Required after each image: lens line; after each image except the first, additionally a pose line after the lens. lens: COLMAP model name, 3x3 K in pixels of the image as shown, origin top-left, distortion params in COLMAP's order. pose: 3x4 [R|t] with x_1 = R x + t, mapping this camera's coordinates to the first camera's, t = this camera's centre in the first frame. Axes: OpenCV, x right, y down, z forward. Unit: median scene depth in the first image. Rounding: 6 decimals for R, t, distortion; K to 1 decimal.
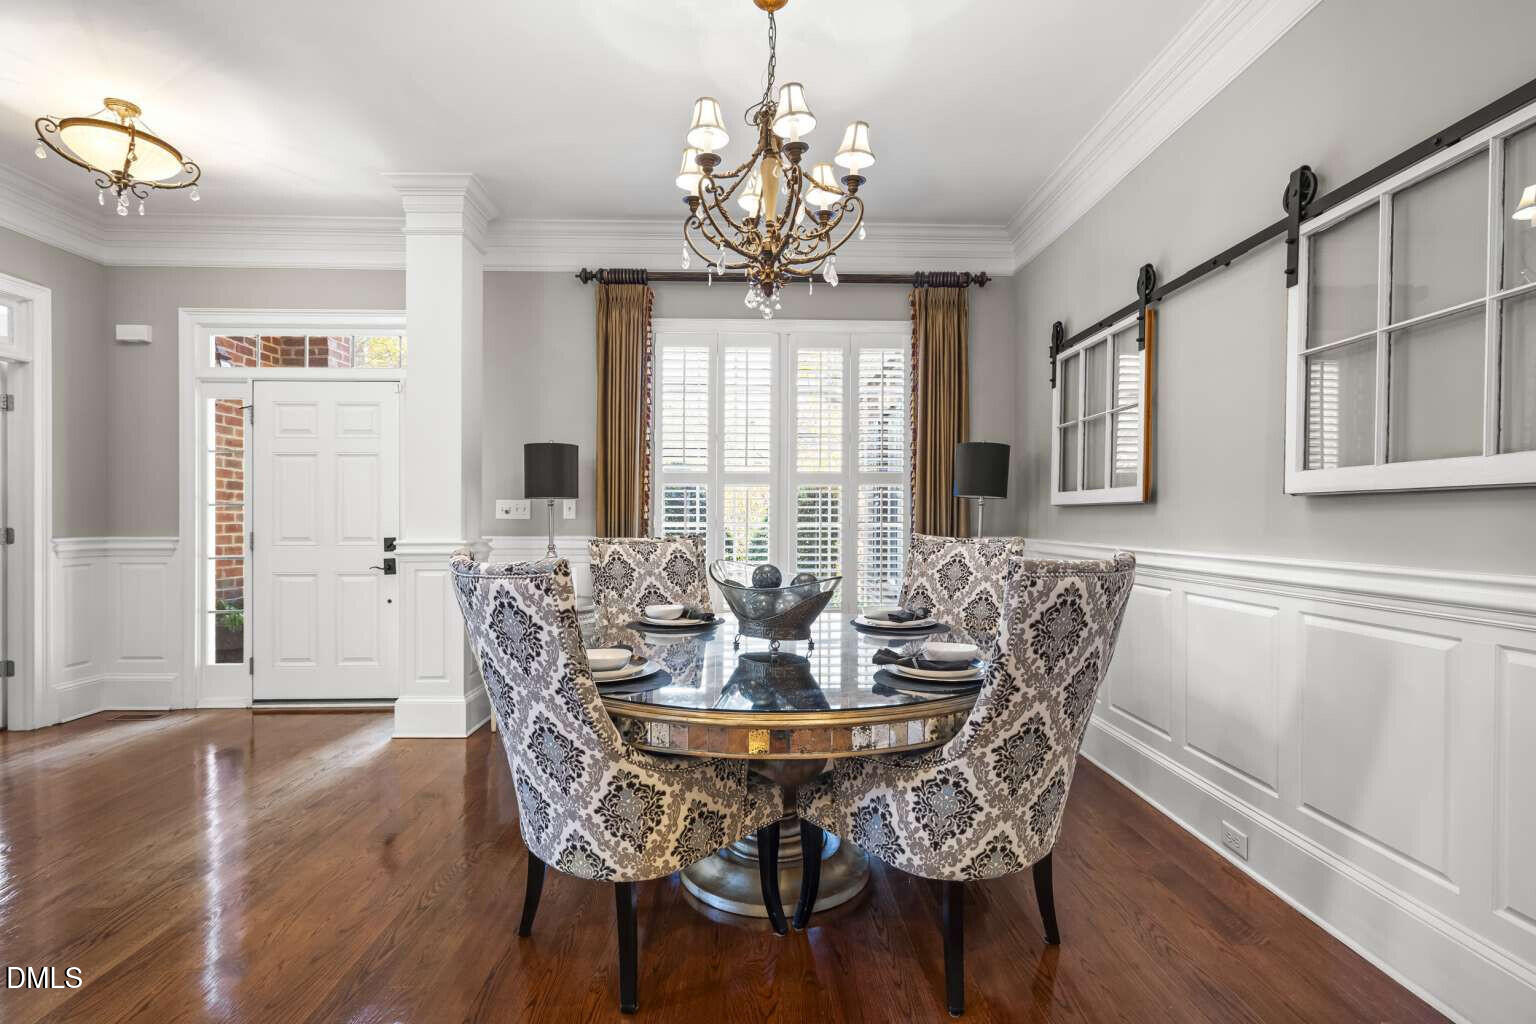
lens RADIAL K [[698.9, 0, 772.7], [0, 698.9, 507.8], [0, 0, 1]] dist [-0.000325, 0.000488]
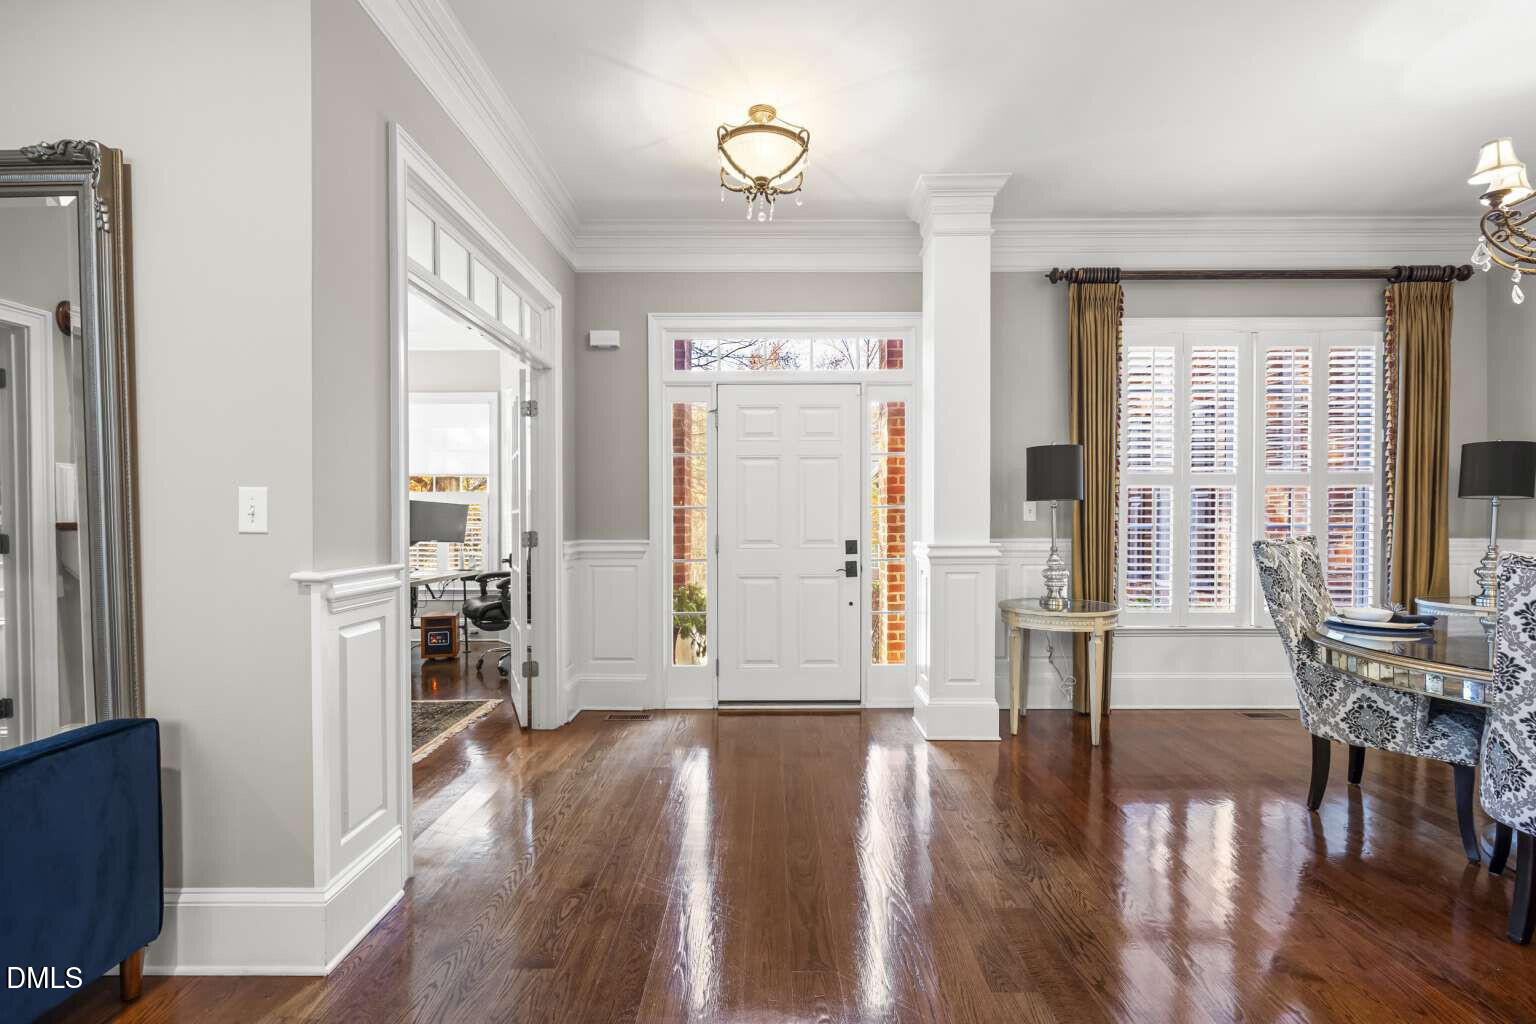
lens RADIAL K [[704.0, 0, 768.0], [0, 704.0, 512.0], [0, 0, 1]] dist [0.002836, 0.000810]
pose [[0.999404, -0.002335, -0.034437, -0.640225], [0.002552, 0.999977, 0.006250, -0.004444], [0.034422, -0.006334, 0.999387, -0.012728]]
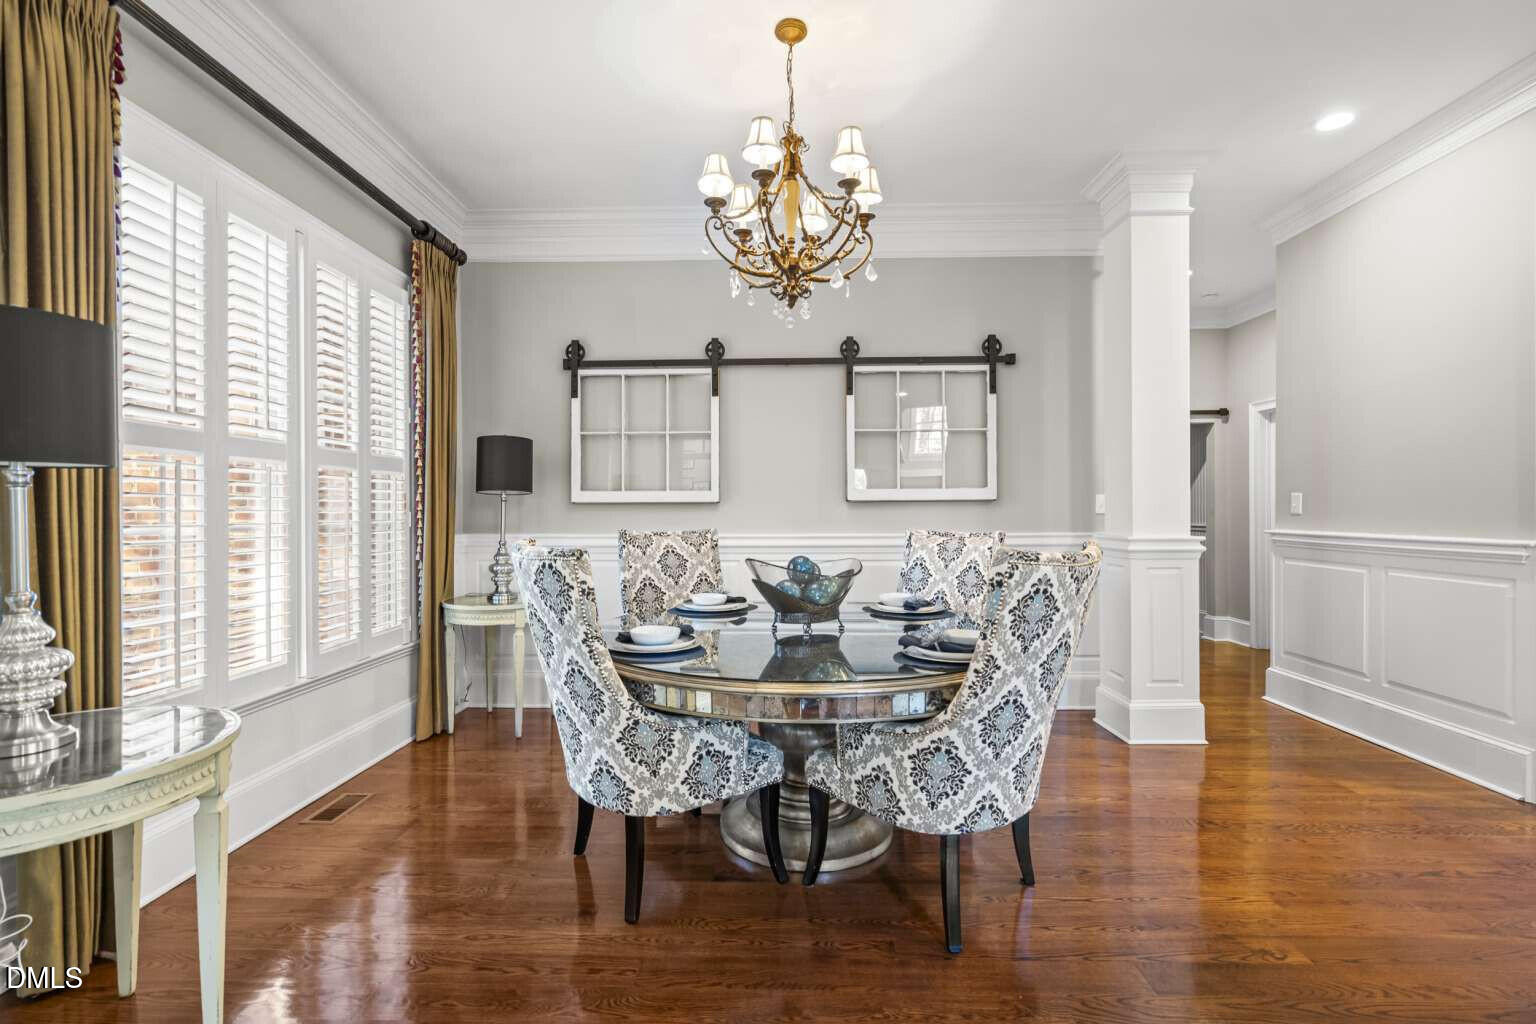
lens RADIAL K [[698.9, 0, 772.7], [0, 698.9, 507.8], [0, 0, 1]] dist [-0.000325, 0.000488]
pose [[0.047216, 0.004592, 0.998874, -0.614597], [-0.012212, 0.999917, -0.004019, 0.003926], [-0.998810, -0.012009, 0.047268, 0.546174]]
